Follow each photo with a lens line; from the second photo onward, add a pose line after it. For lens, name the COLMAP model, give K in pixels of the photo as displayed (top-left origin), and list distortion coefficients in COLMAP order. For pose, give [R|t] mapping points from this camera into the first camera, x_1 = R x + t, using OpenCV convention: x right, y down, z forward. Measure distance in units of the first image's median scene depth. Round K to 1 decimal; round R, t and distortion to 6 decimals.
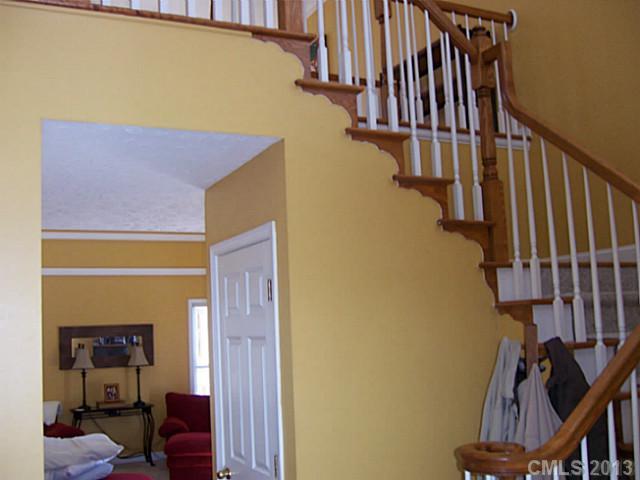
lens RADIAL K [[692.6, 0, 320.0], [0, 692.6, 240.0], [0, 0, 1]] dist [-0.120603, 0.014318]
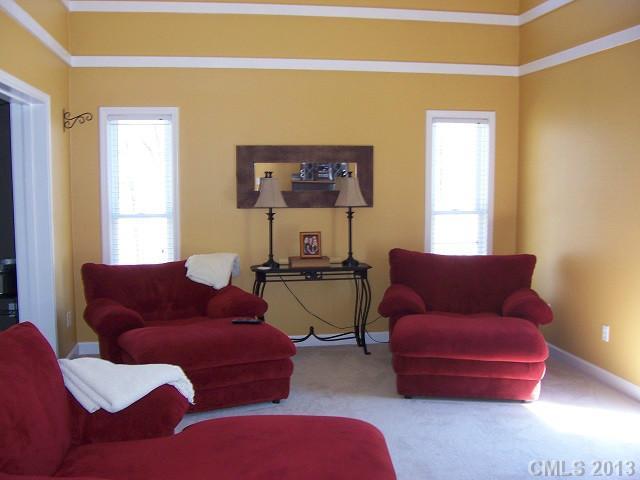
lens RADIAL K [[692.6, 0, 320.0], [0, 692.6, 240.0], [0, 0, 1]] dist [-0.120603, 0.014318]
pose [[0.957087, 0.067919, -0.281729, -0.102828], [-0.004310, 0.975377, 0.220502, 0.067411], [0.289768, -0.209825, 0.933814, 0.358132]]
